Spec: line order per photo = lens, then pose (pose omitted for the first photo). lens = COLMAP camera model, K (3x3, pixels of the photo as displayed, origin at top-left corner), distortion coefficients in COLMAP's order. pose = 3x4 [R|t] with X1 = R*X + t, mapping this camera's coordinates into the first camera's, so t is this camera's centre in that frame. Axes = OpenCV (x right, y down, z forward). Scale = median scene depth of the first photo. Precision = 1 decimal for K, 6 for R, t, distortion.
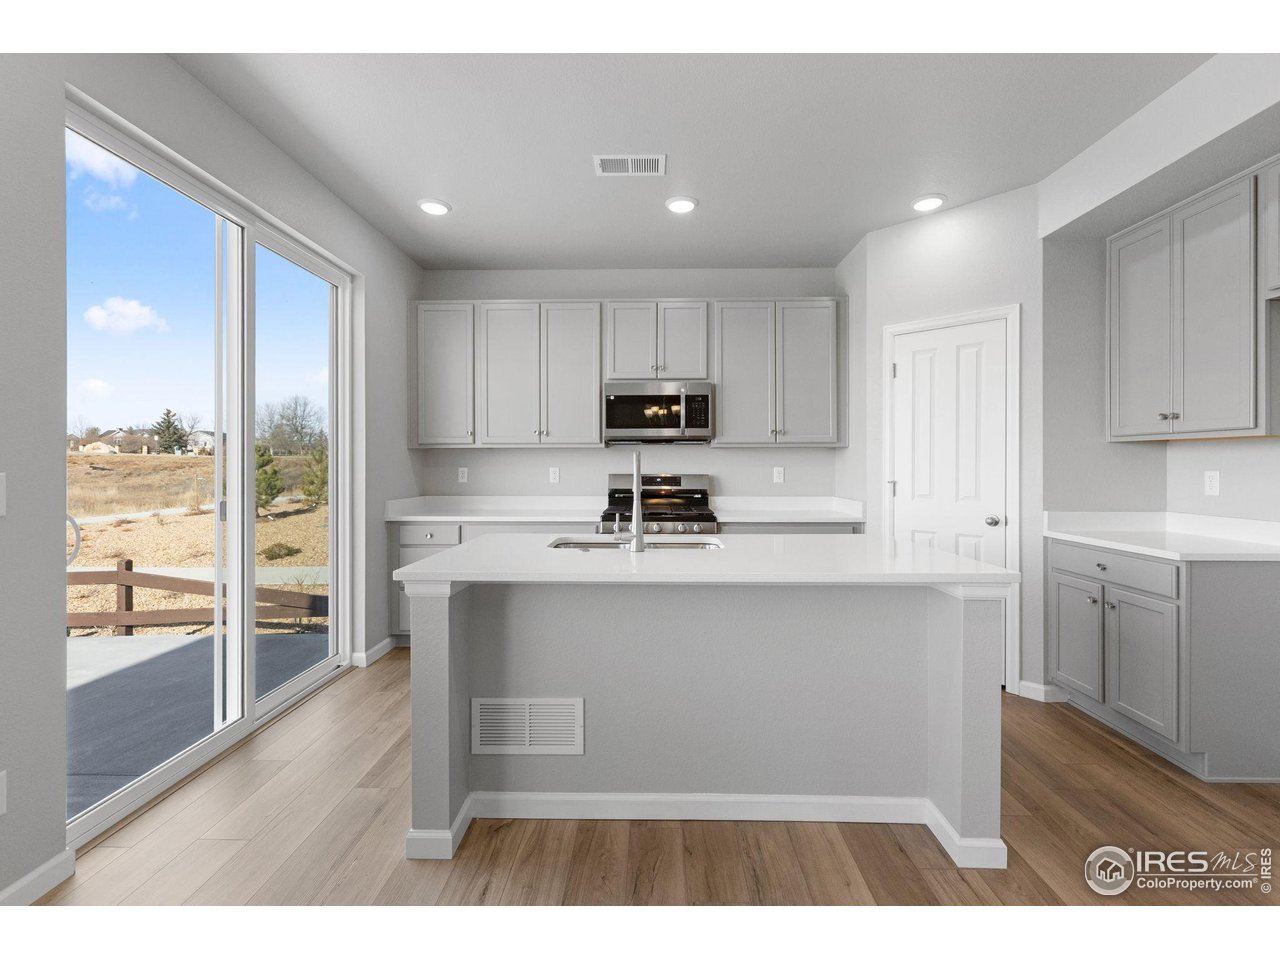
lens RADIAL K [[570.6, 0, 638.9], [0, 570.6, 465.6], [0, 0, 1]] dist [0.000152, 0.000254]
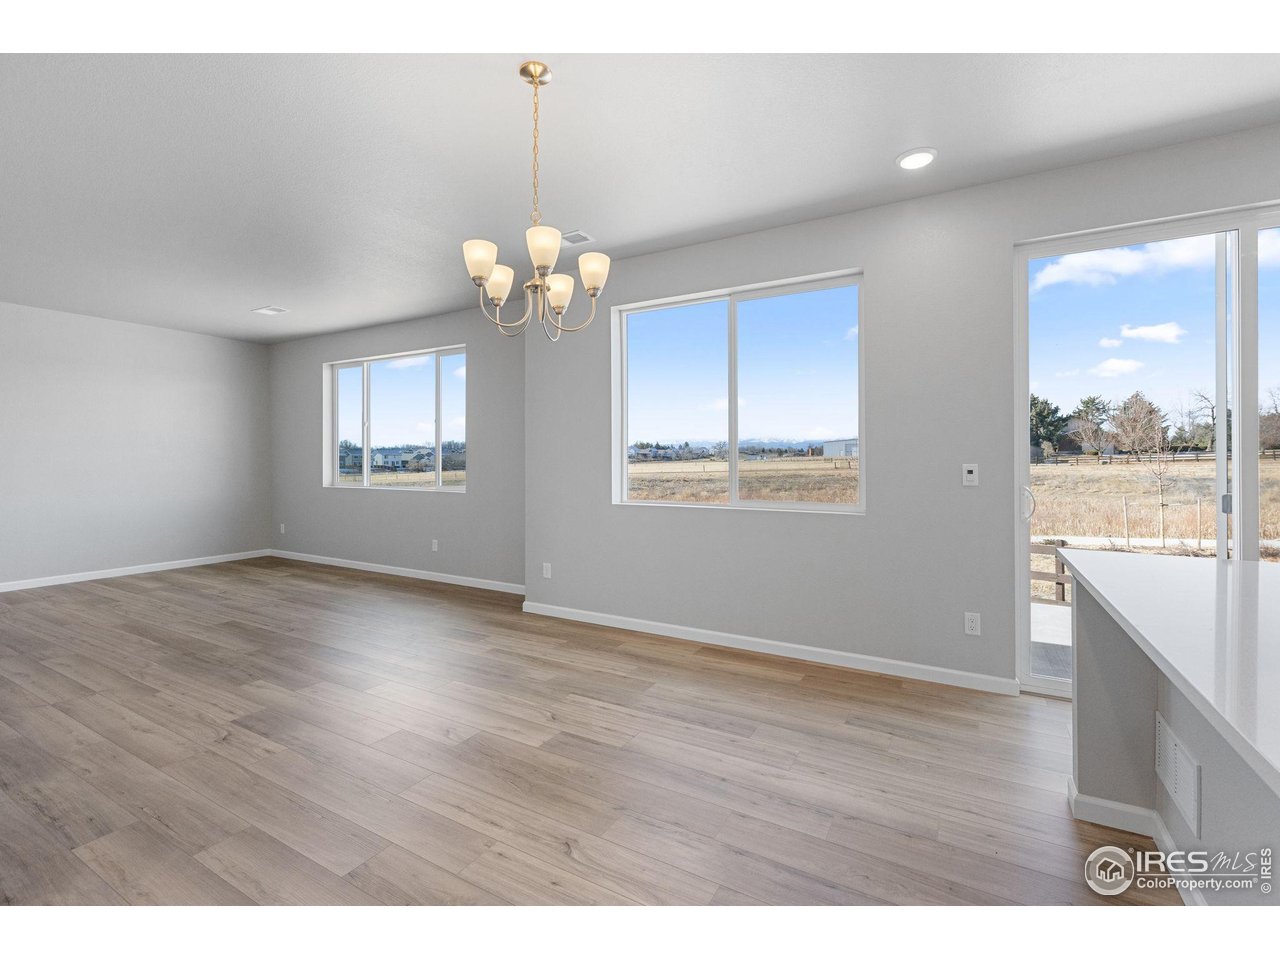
lens RADIAL K [[570.6, 0, 638.9], [0, 570.6, 465.6], [0, 0, 1]] dist [0.000152, 0.000254]
pose [[-0.483606, 0.008117, -0.875248, 0.466402], [-0.000751, 0.999953, 0.009688, -0.000558], [0.875286, 0.005342, -0.483577, 0.379815]]
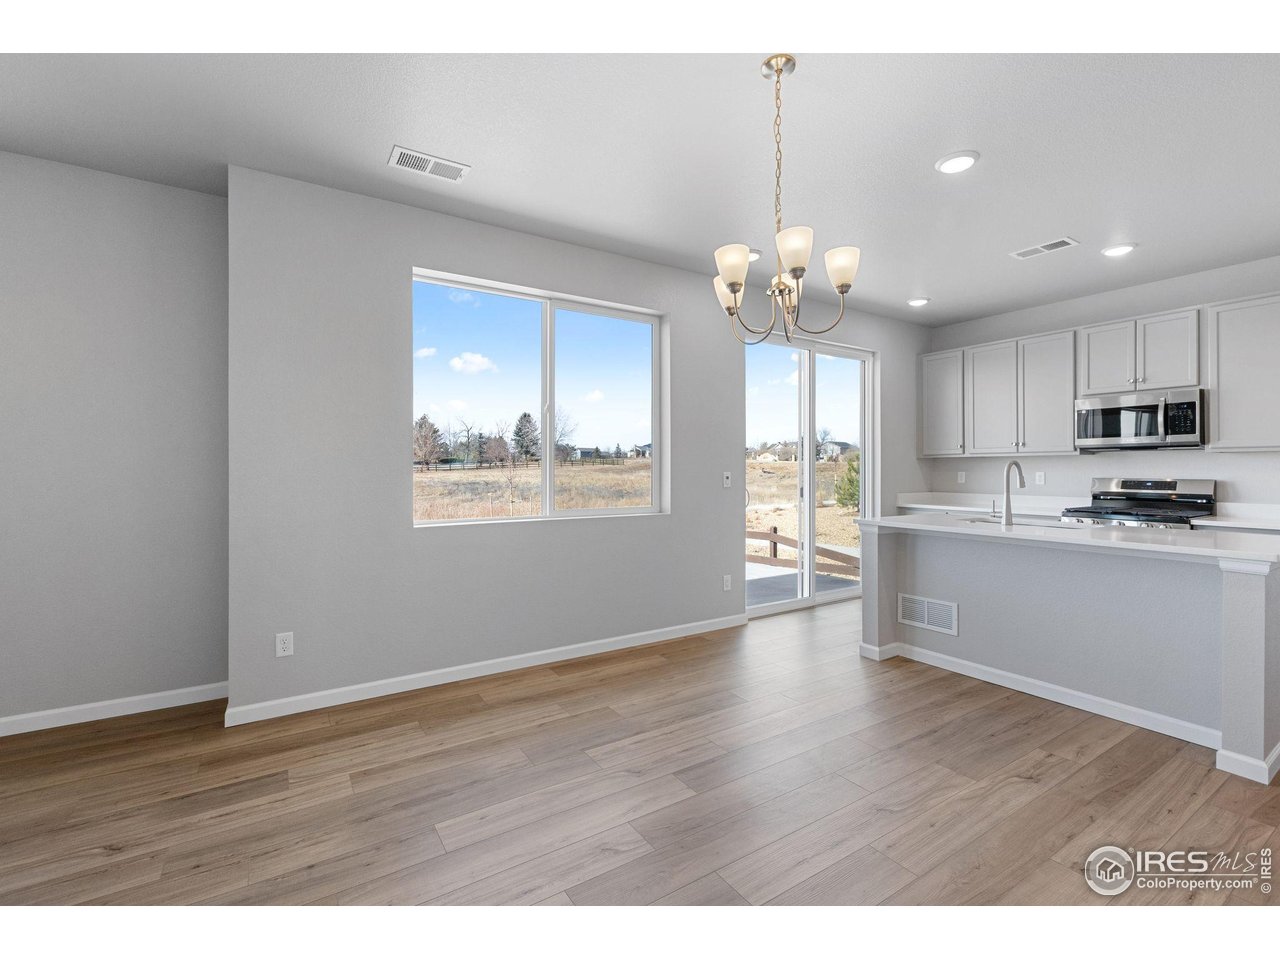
lens RADIAL K [[570.6, 0, 638.9], [0, 570.6, 465.6], [0, 0, 1]] dist [0.000152, 0.000254]
pose [[0.557201, -0.005149, -0.830362, 0.402908], [-0.001911, 0.999970, -0.007482, 0.000780], [0.830375, 0.005756, 0.557175, -0.387650]]
